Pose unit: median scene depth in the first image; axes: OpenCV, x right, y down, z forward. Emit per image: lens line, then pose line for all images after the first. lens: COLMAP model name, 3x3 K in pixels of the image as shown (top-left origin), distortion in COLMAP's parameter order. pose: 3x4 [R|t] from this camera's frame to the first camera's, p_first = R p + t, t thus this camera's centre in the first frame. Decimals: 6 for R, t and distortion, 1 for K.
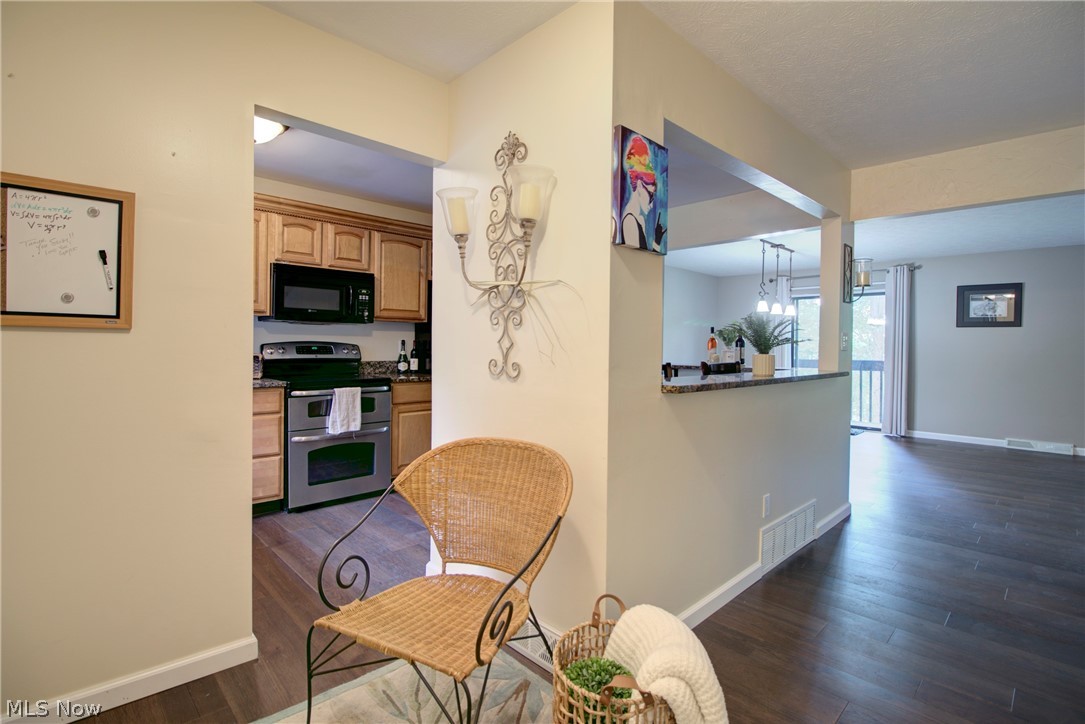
lens RADIAL K [[510.3, 0, 540.1], [0, 510.3, 350.5], [0, 0, 1]] dist [-0.002402, -0.012010]
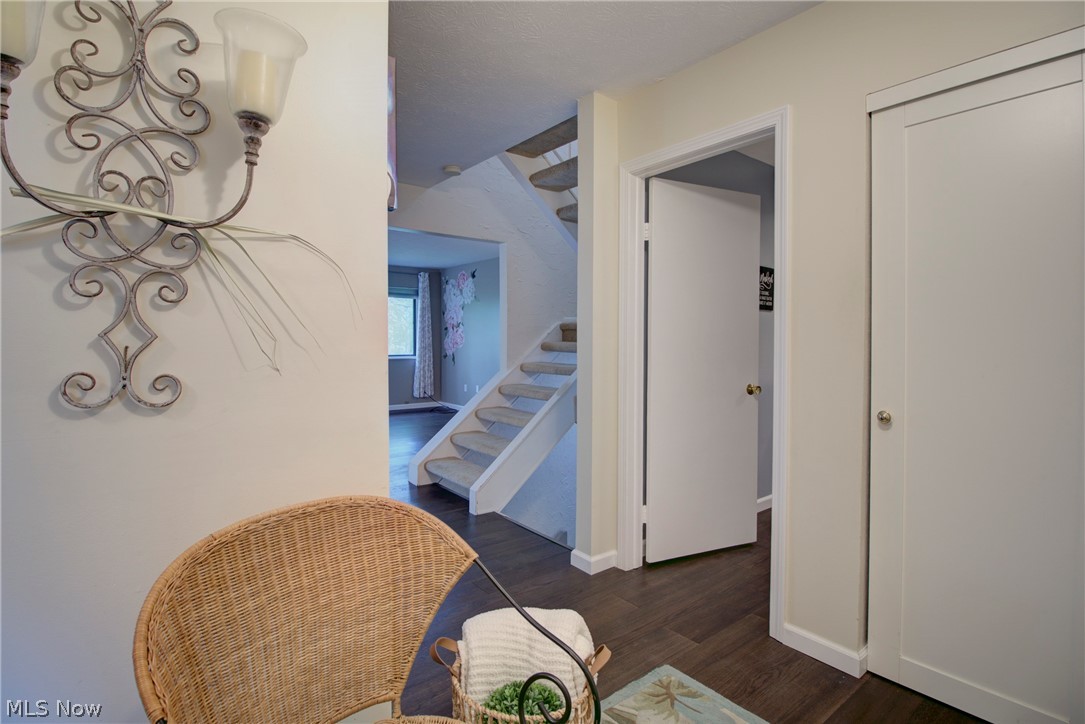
lens RADIAL K [[526.2, 0, 544.0], [0, 526.2, 350.4], [0, 0, 1]] dist [-0.001603, -0.000456]
pose [[0.094336, -0.032345, 0.995015, -0.268727], [0.007378, 0.999467, 0.031791, -0.007827], [-0.995513, 0.004342, 0.094524, 0.291666]]
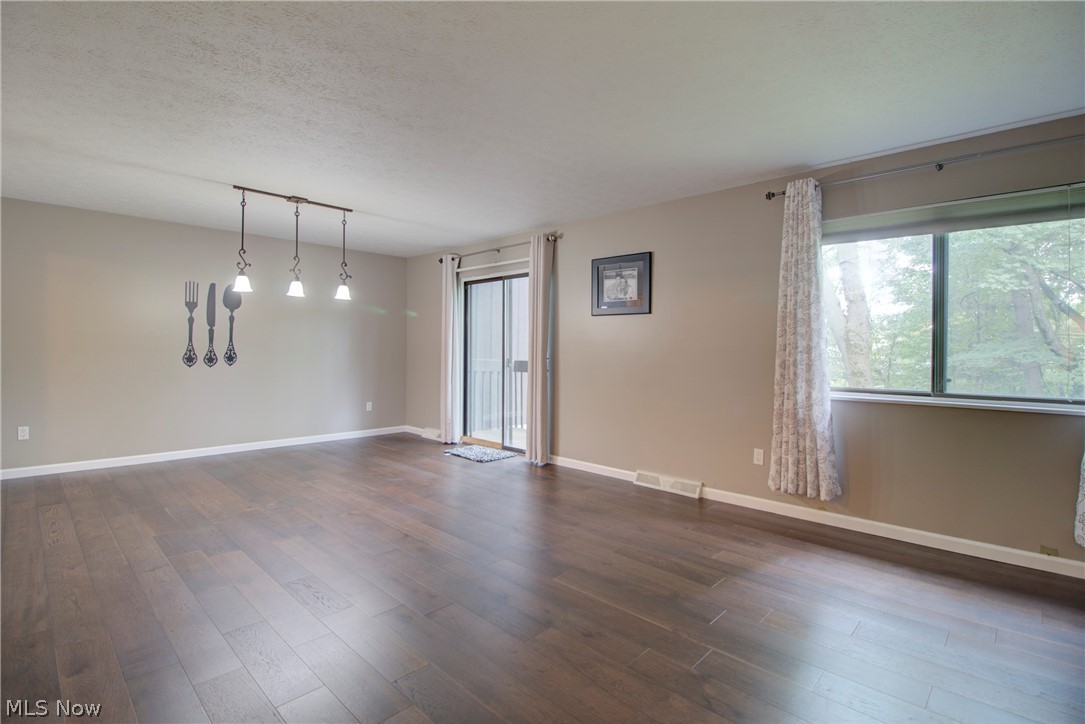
lens RADIAL K [[510.3, 0, 540.1], [0, 510.3, 350.5], [0, 0, 1]] dist [-0.002402, -0.012010]
pose [[0.999392, -0.003711, 0.034670, 1.171542], [0.003883, 0.999980, -0.004909, 0.011408], [-0.034651, 0.005041, 0.999387, 0.433527]]
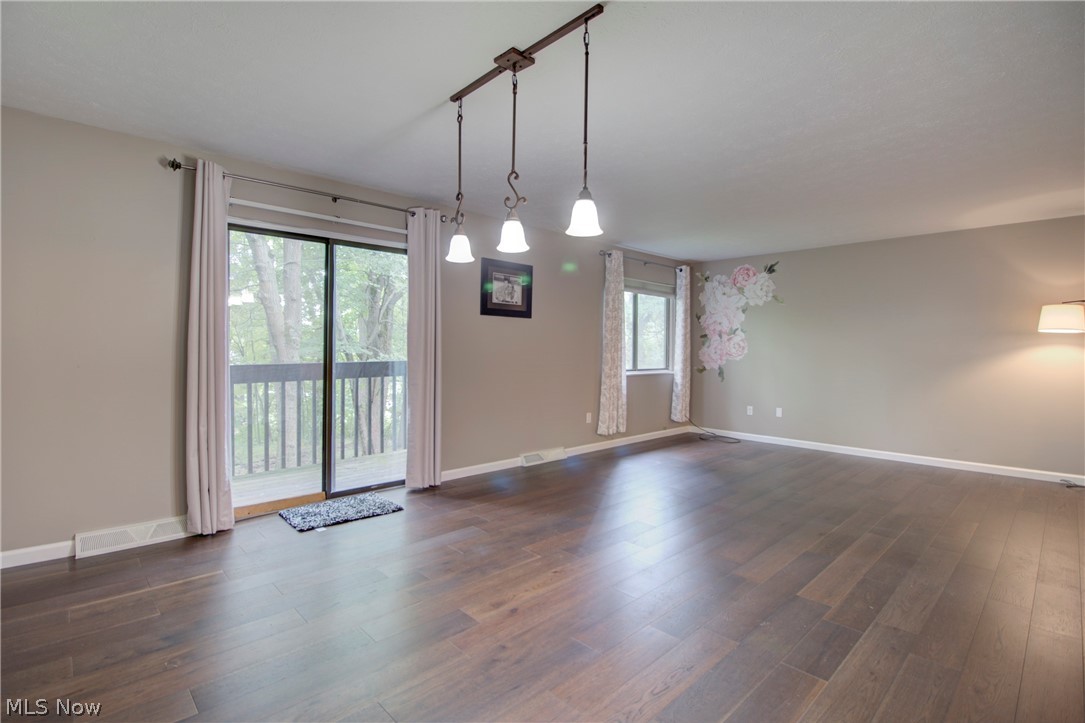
lens RADIAL K [[510.3, 0, 540.1], [0, 510.3, 350.0], [0, 0, 1]] dist [-0.002402, -0.012010]
pose [[0.011012, -0.015404, 0.999821, 0.160902], [0.000062, 0.999881, 0.015404, -0.011631], [-0.999939, -0.000107, 0.011012, 1.475822]]
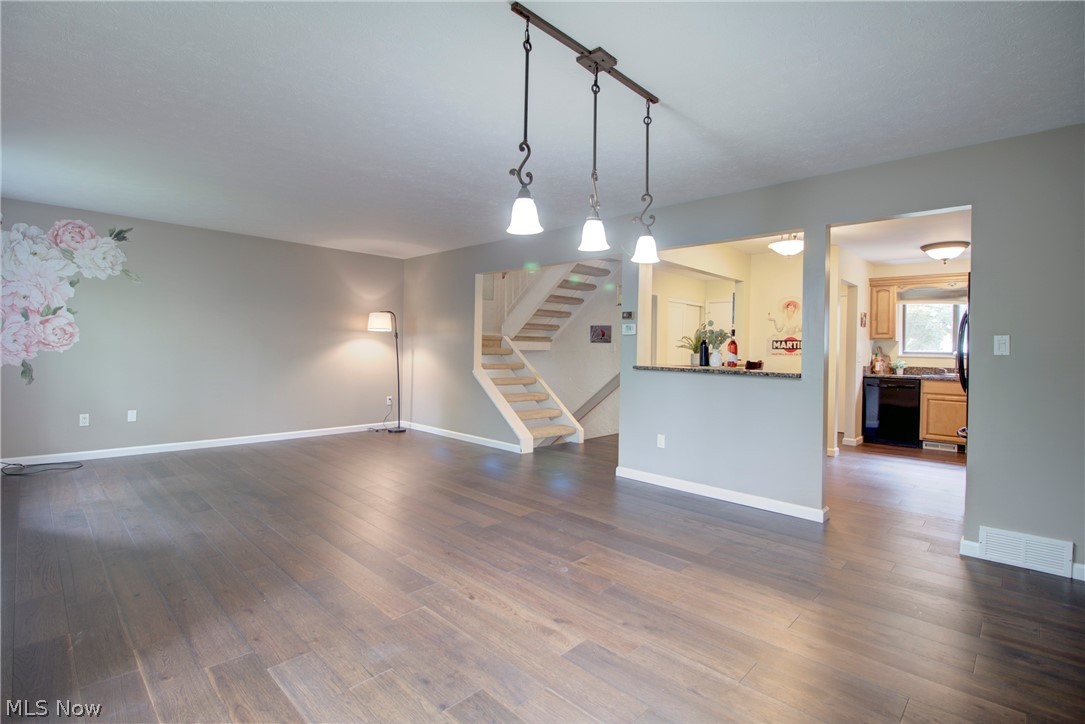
lens RADIAL K [[510.3, 0, 540.1], [0, 510.3, 350.5], [0, 0, 1]] dist [-0.002402, -0.012010]
pose [[-0.998851, -0.032600, -0.035136, 0.778690], [-0.033060, 0.999374, 0.012571, -0.007240], [0.034705, 0.013719, -0.999303, 2.056668]]
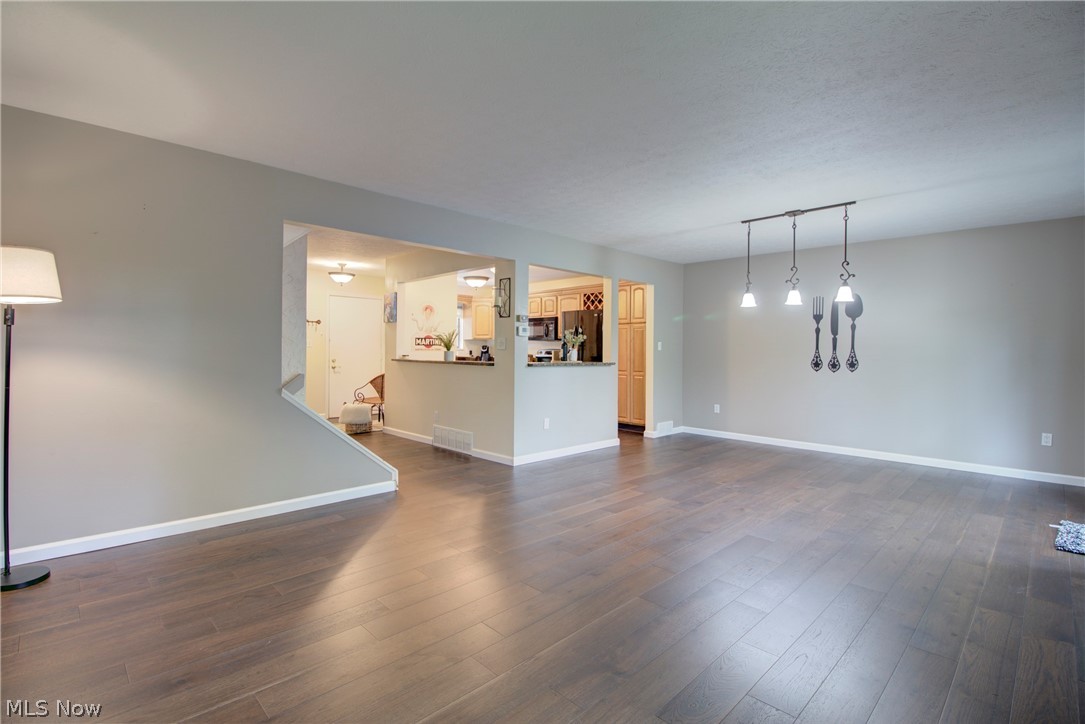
lens RADIAL K [[505.5, 0, 543.4], [0, 505.5, 351.2], [0, 0, 1]] dist [-0.010101, -0.009396]
pose [[0.009595, -0.011081, -0.999893, 1.806117], [-0.019597, 0.999744, -0.011267, 0.016923], [0.999762, 0.019703, 0.009376, 0.958314]]
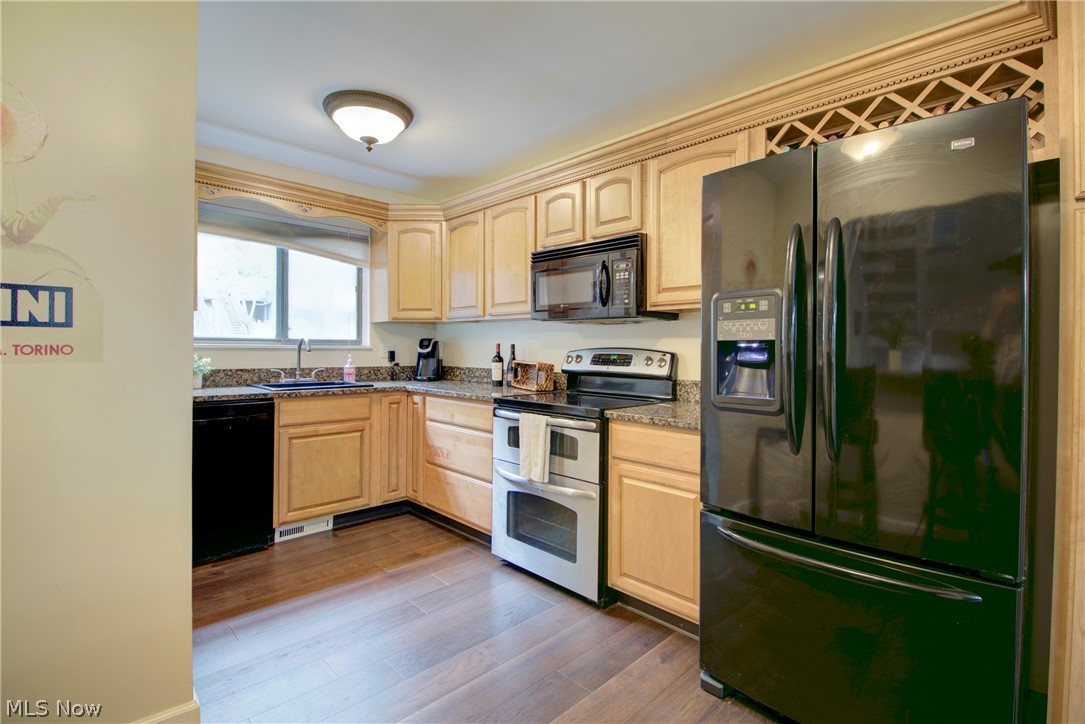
lens RADIAL K [[510.3, 0, 540.1], [0, 510.3, 350.5], [0, 0, 1]] dist [-0.002402, -0.012010]
pose [[0.002884, -0.008082, -0.999963, 0.274512], [-0.019910, 0.999769, -0.008138, -0.006026], [0.999798, 0.019933, 0.002722, 0.908751]]
